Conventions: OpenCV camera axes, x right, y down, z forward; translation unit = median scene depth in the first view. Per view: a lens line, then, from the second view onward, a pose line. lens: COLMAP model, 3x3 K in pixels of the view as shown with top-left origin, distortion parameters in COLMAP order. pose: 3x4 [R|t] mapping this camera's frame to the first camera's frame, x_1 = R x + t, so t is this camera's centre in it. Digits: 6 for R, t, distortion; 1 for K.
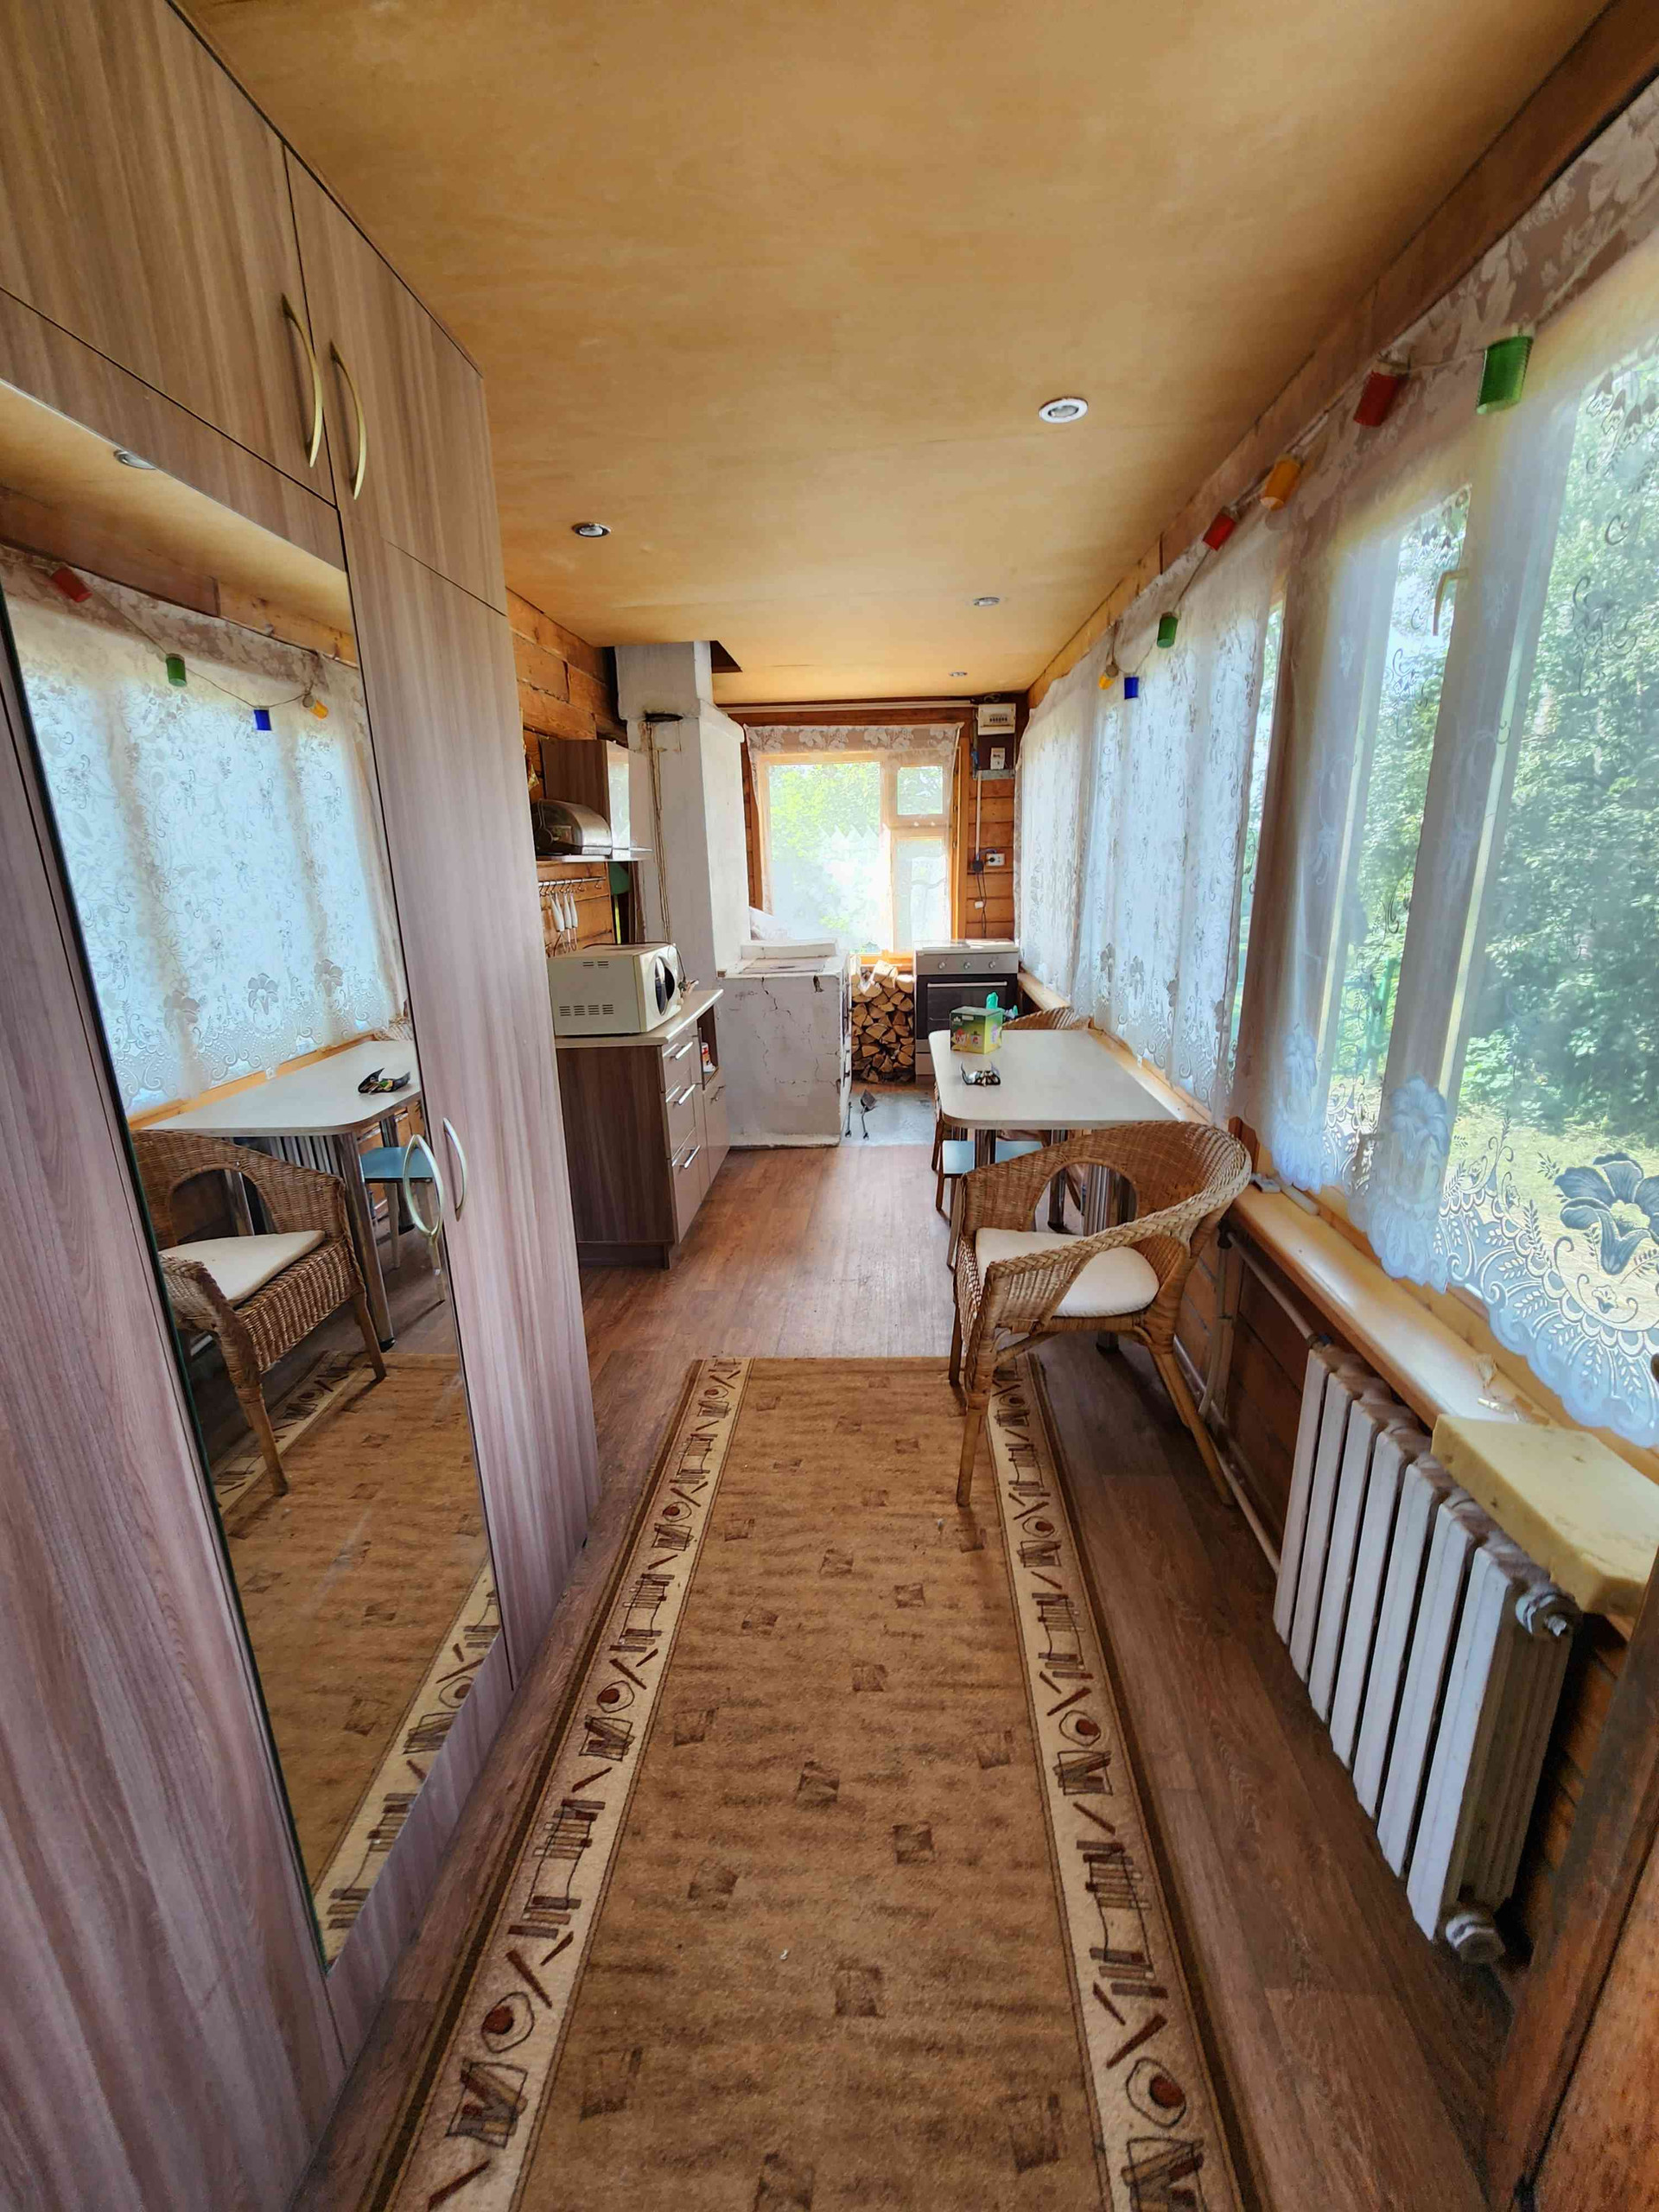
lens RADIAL K [[907.9, 0, 829.5], [0, 907.9, 1106.0], [0, 0, 1]] dist [-0.001067, 0.000056]
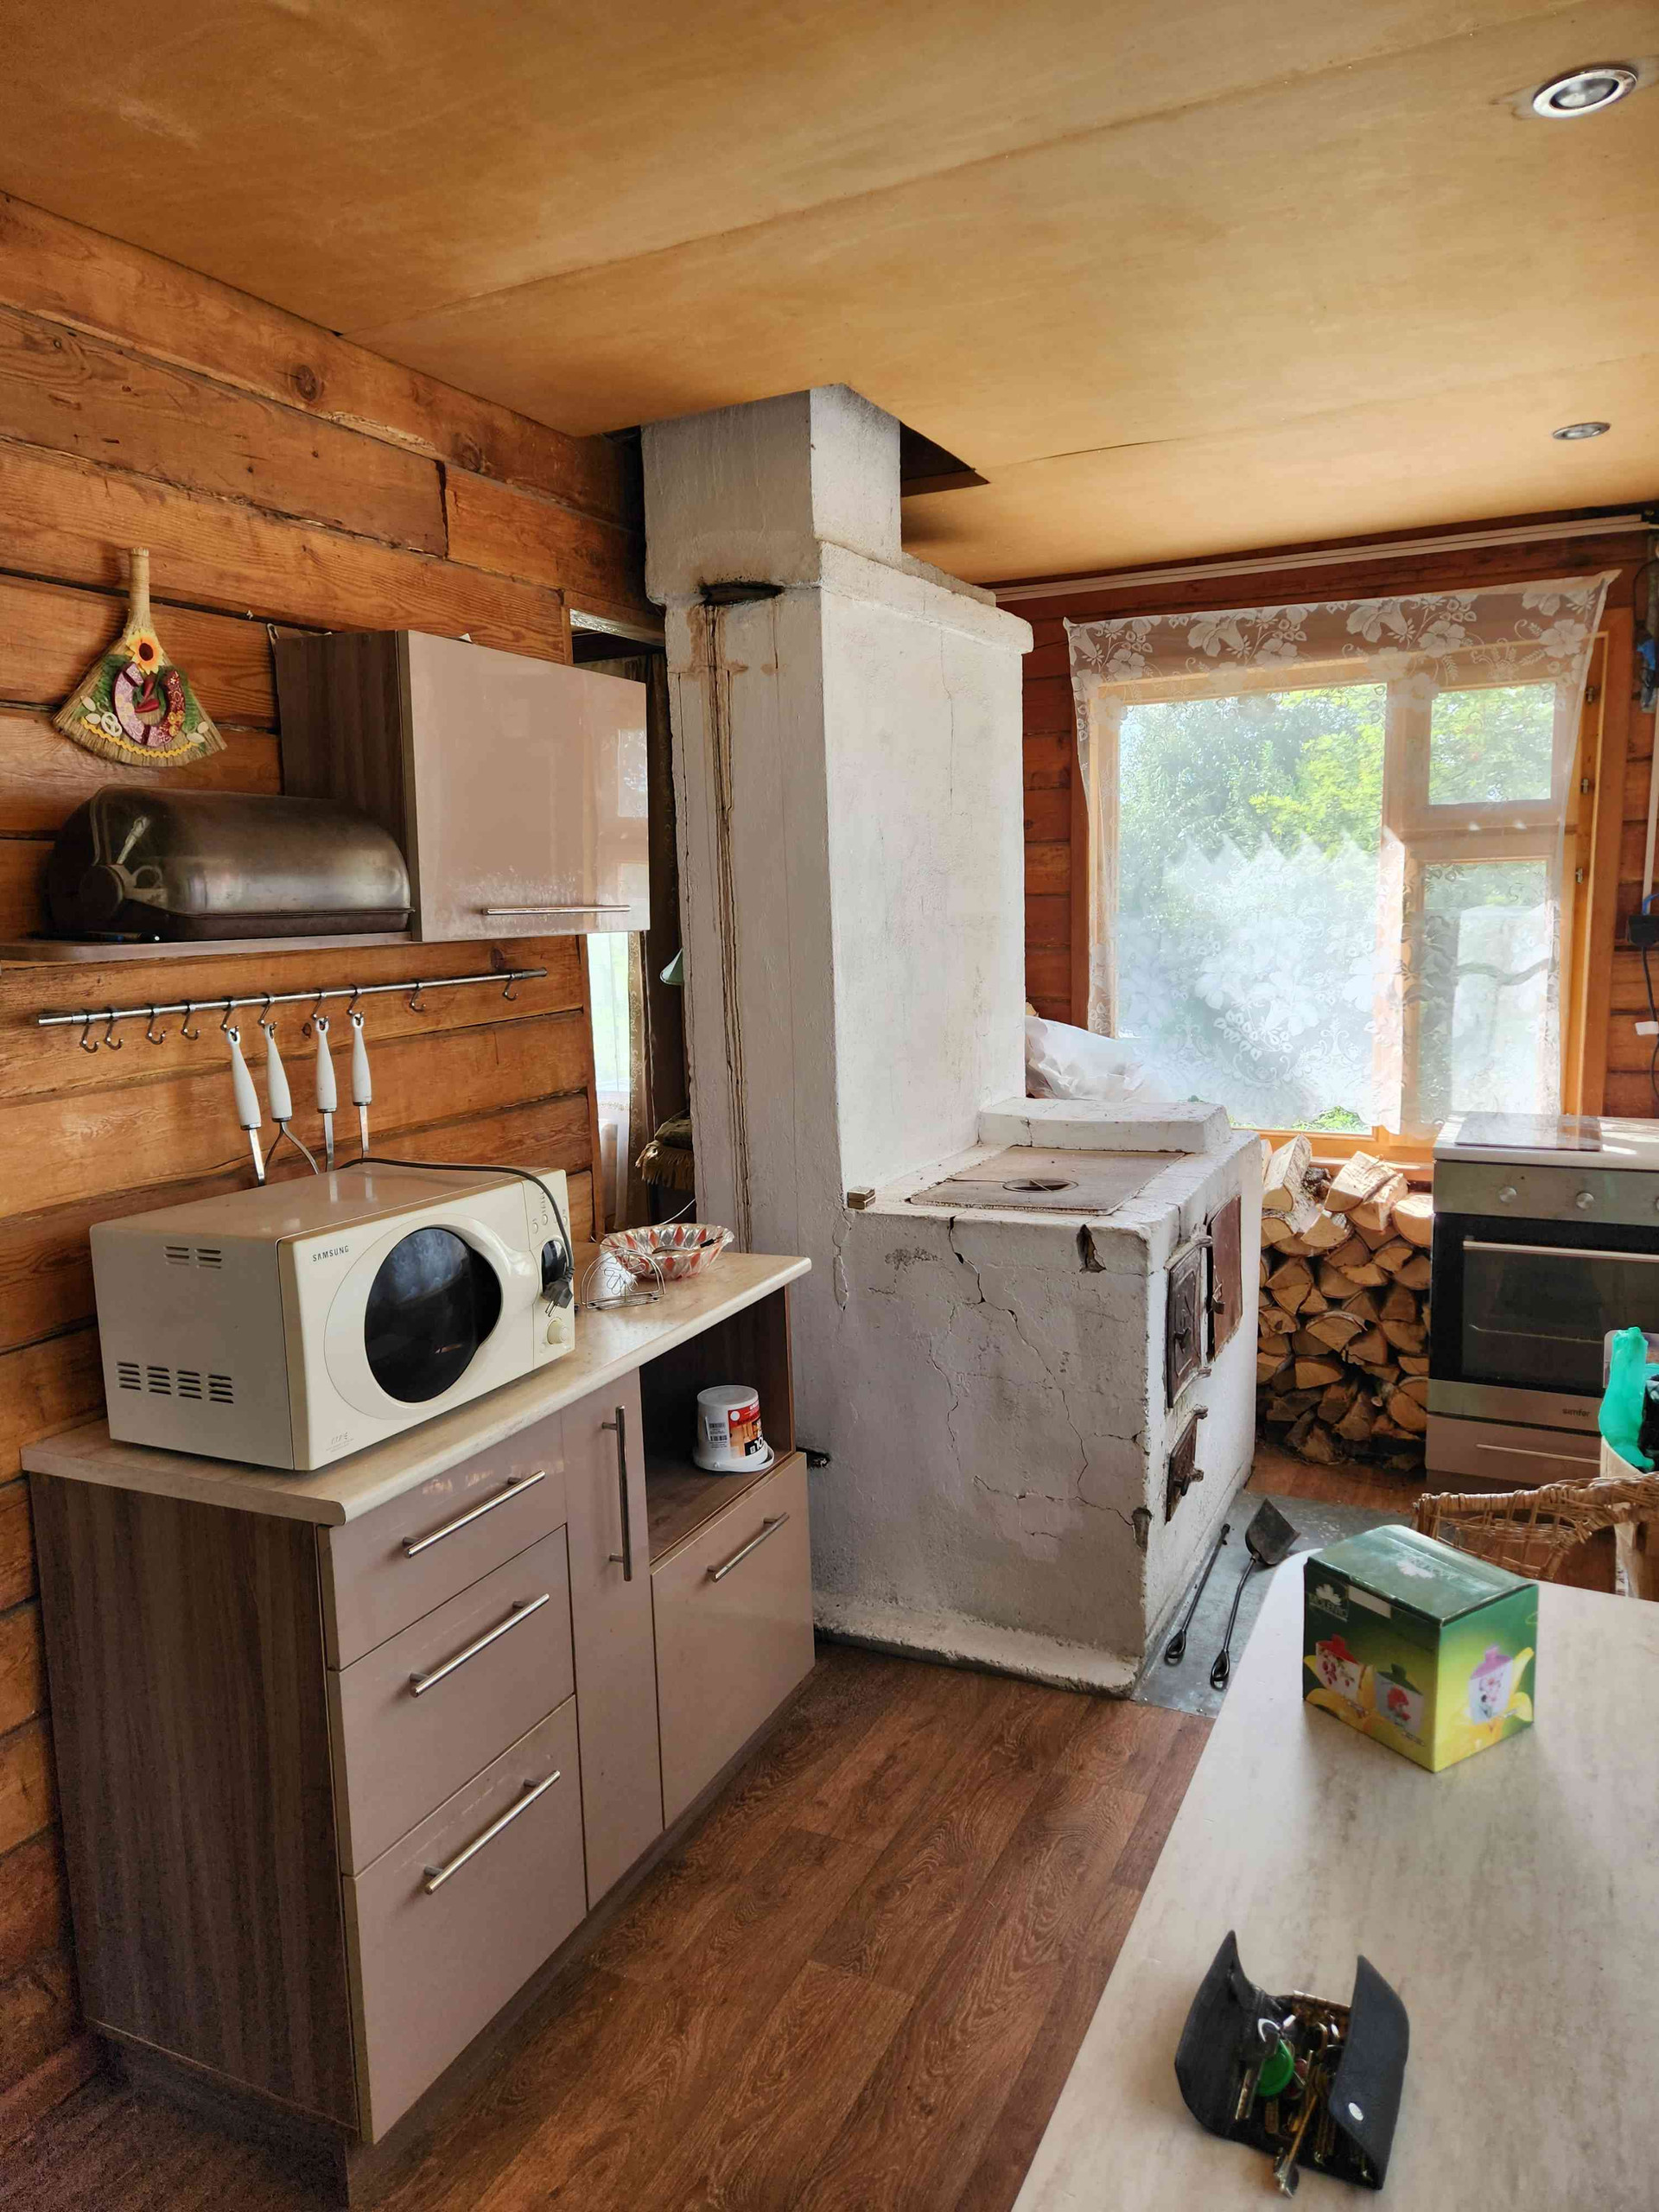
lens RADIAL K [[1461.9, 0, 828.2], [0, 1461.9, 1090.9], [0, 0, 1]] dist [0.092872, -0.084781]
pose [[0.922310, 0.056471, -0.382303, 0.091752], [-0.102710, 0.989506, -0.101627, -0.100471], [0.372552, 0.132998, 0.918432, 0.310352]]
